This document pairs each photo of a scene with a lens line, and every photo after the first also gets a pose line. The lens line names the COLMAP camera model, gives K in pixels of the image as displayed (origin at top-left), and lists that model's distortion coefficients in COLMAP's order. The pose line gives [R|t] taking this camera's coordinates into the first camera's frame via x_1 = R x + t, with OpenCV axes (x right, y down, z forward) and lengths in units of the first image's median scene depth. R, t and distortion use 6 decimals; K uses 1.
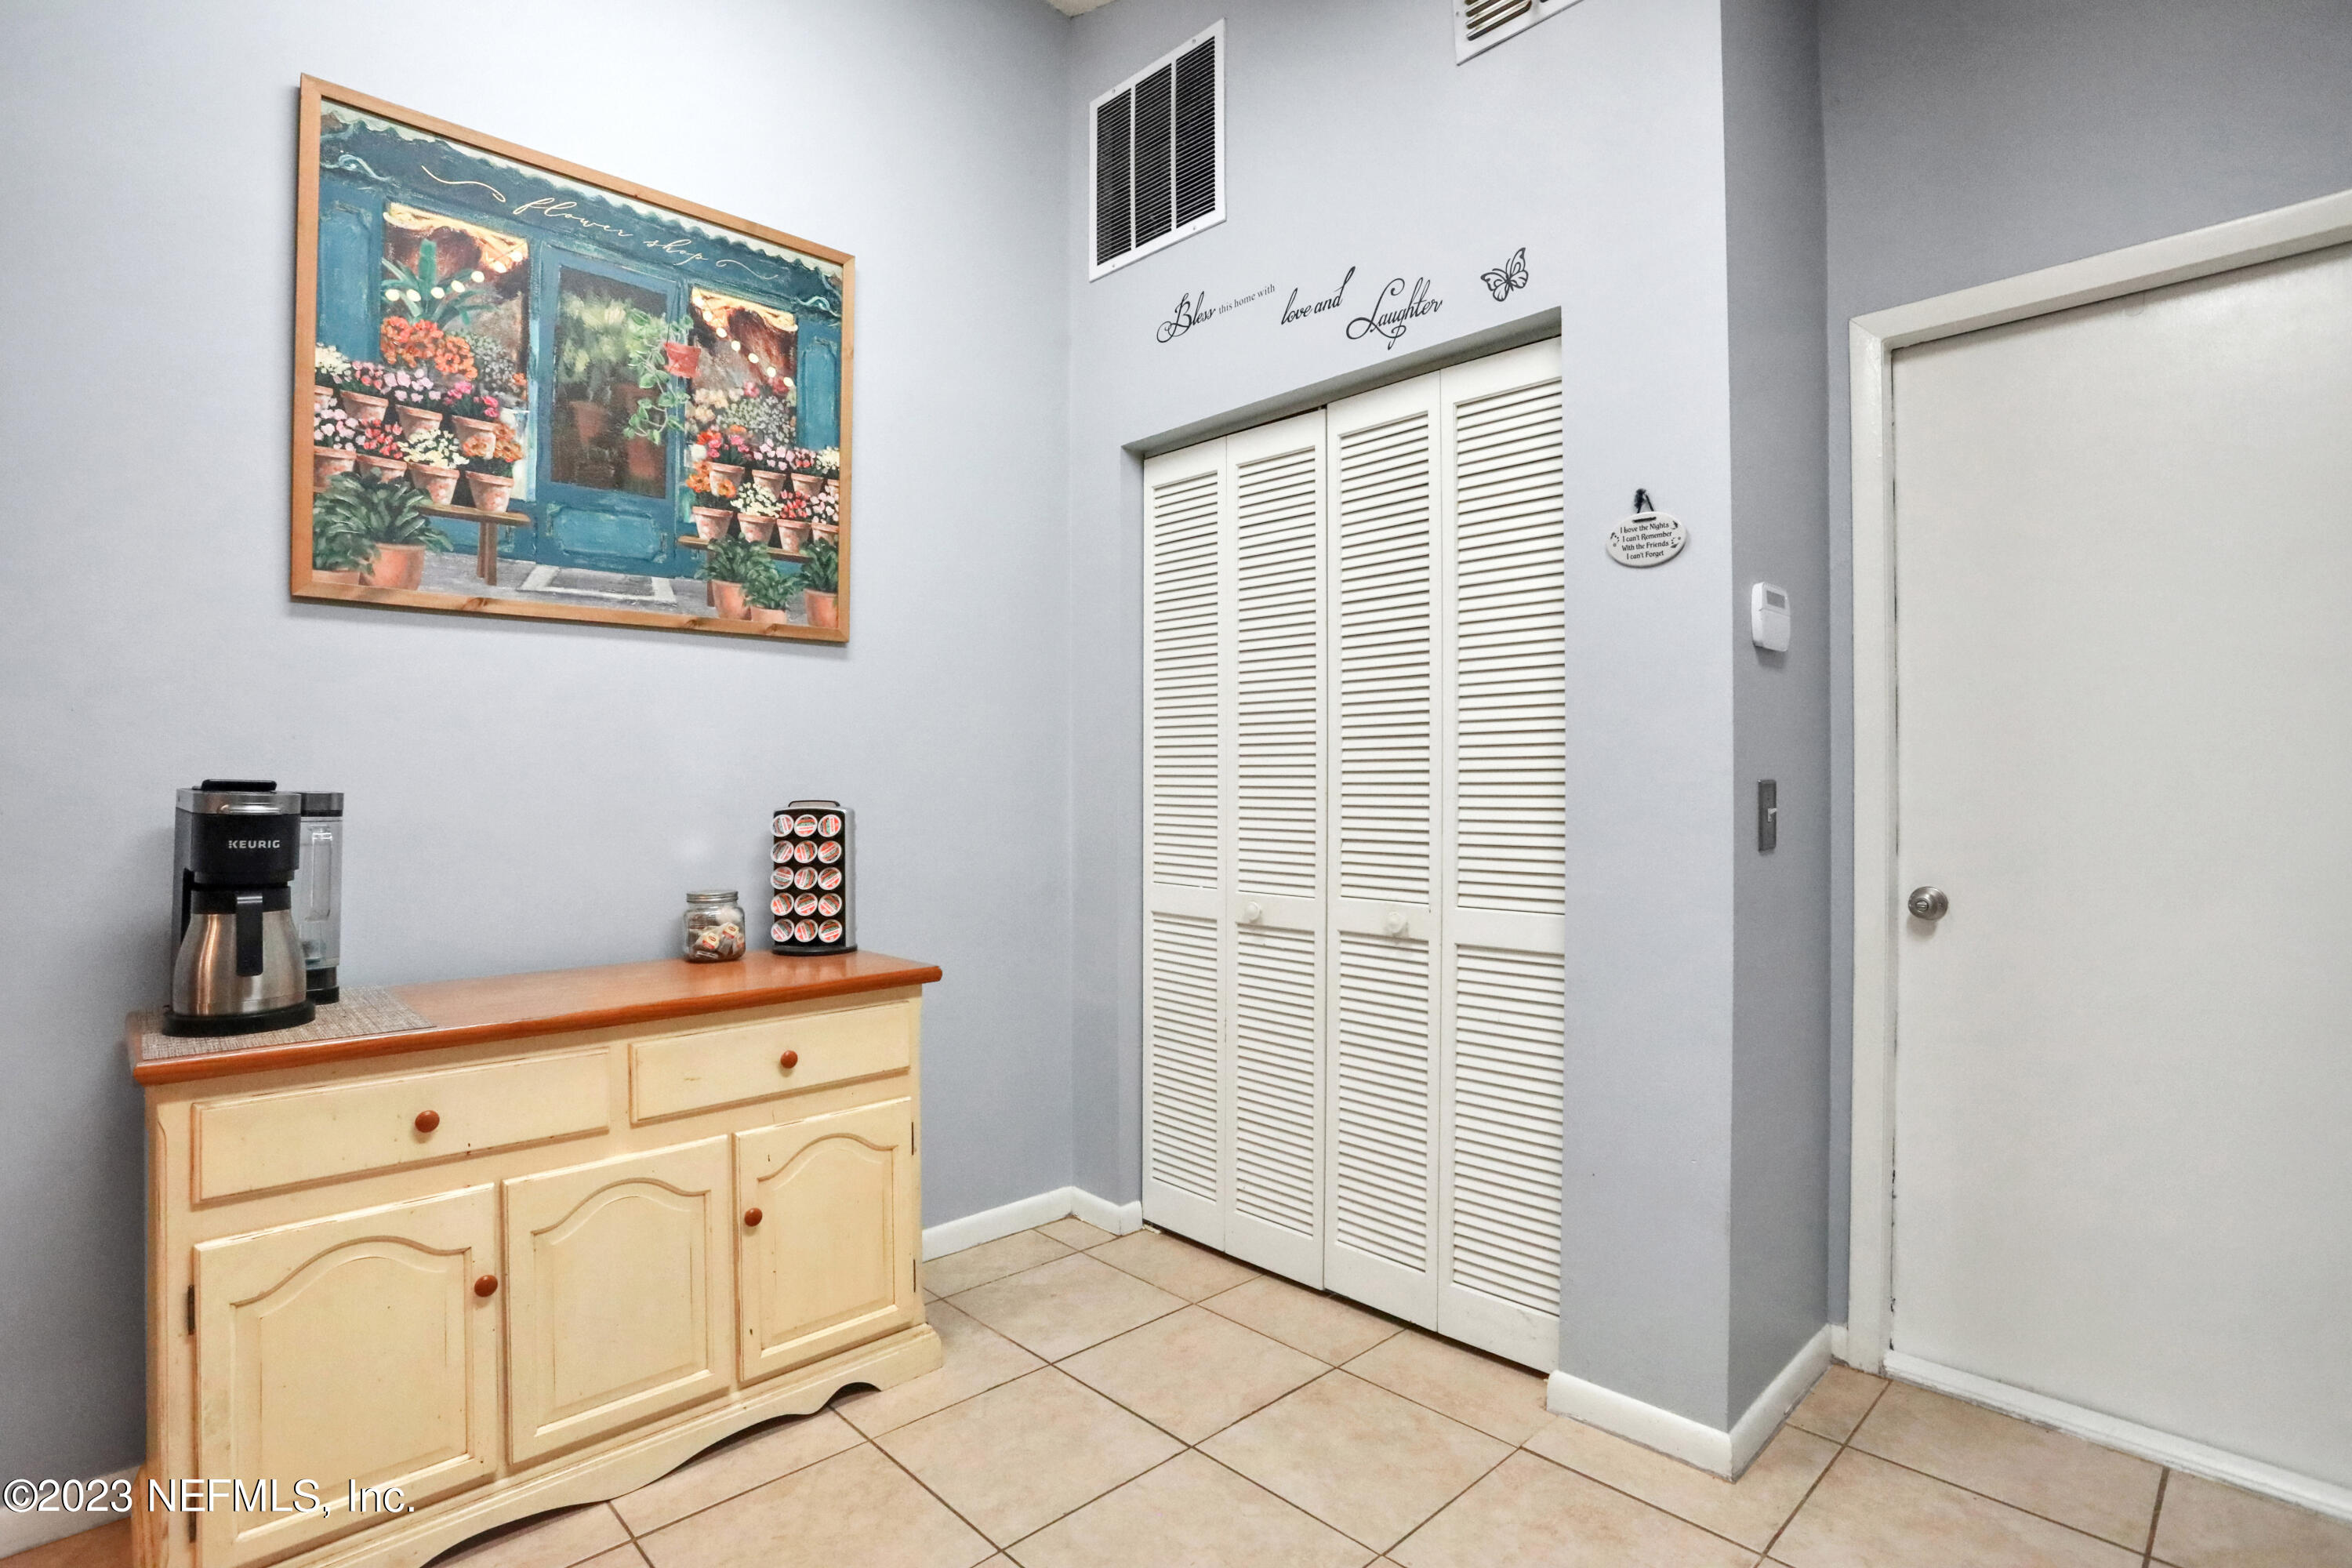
lens RADIAL K [[1148.5, 0, 1158.4], [0, 1148.5, 772.8], [0, 0, 1]] dist [-0.055287, 0.012726]
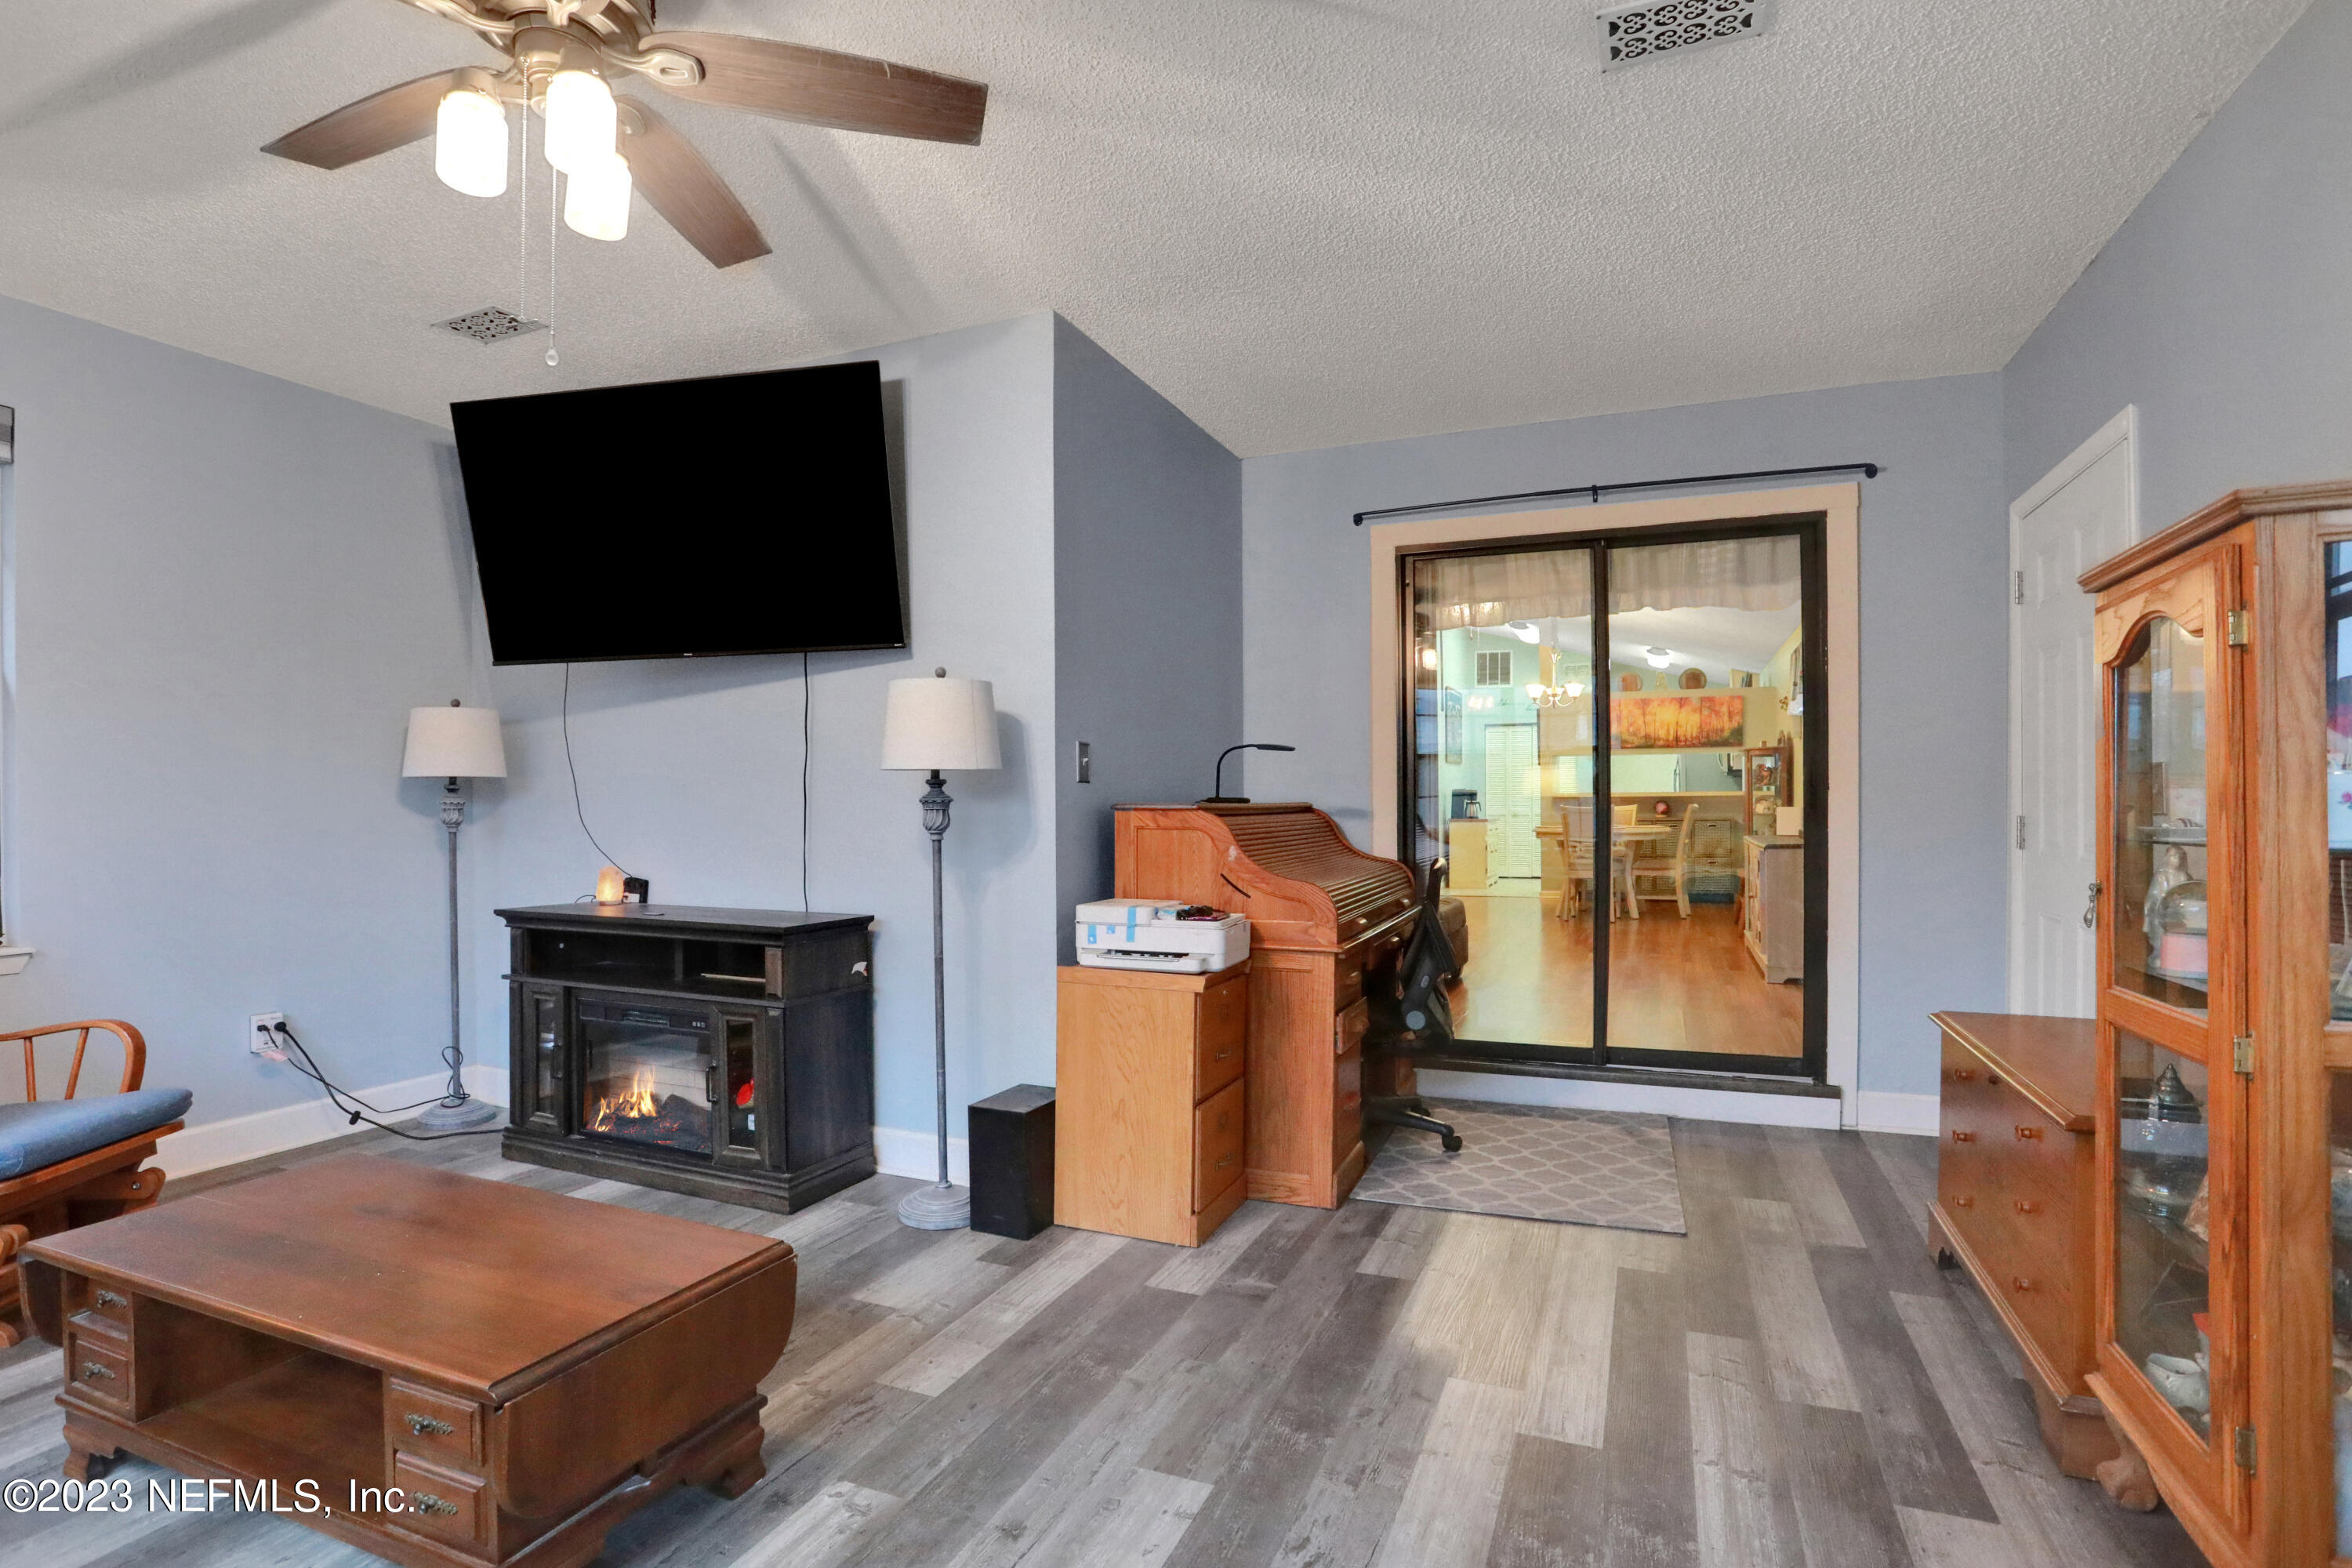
lens RADIAL K [[1148.5, 0, 1200.8], [0, 1148.5, 798.0], [0, 0, 1]] dist [-0.055287, 0.012726]
pose [[0.909164, -0.000818, 0.416437, -4.115462], [-0.003070, 0.999958, 0.008666, 0.009608], [-0.416426, -0.009157, 0.909123, -3.880534]]
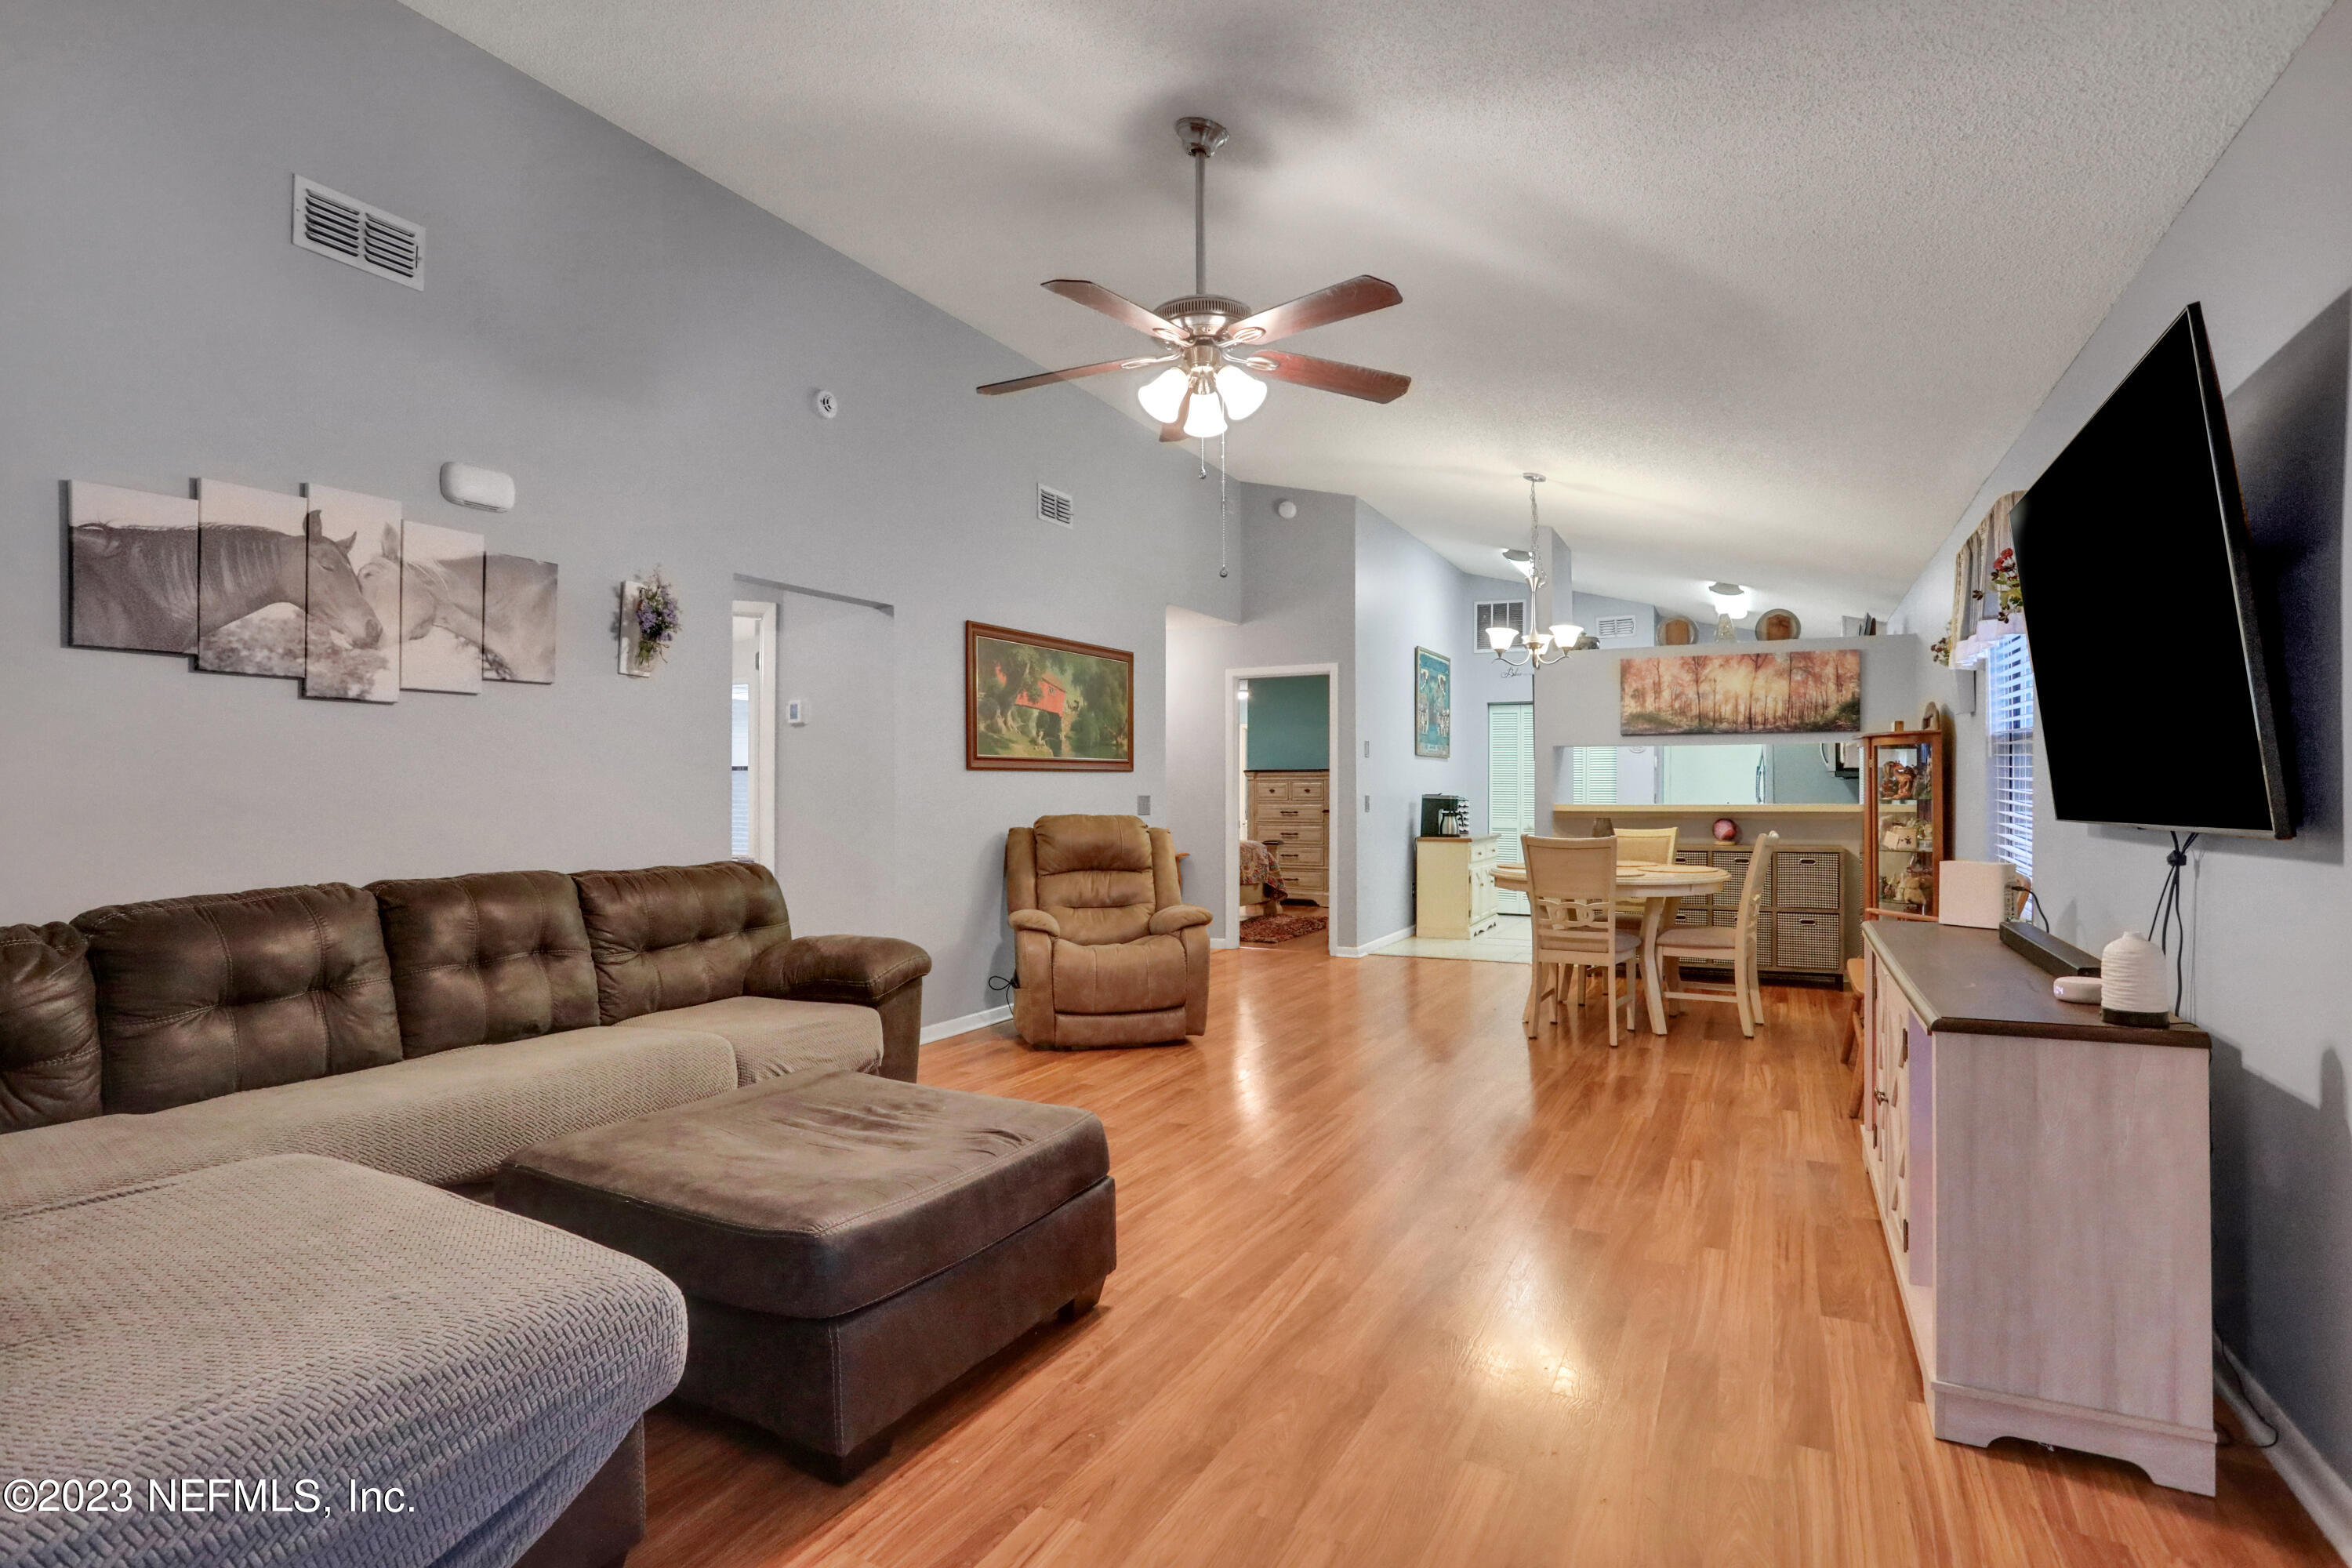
lens RADIAL K [[1148.5, 0, 1187.9], [0, 1148.5, 786.1], [0, 0, 1]] dist [-0.055287, 0.012726]
pose [[0.942722, 0.005895, 0.333528, -2.700295], [-0.008059, 0.999954, 0.005105, -0.032012], [-0.333483, -0.007500, 0.942726, -2.688834]]
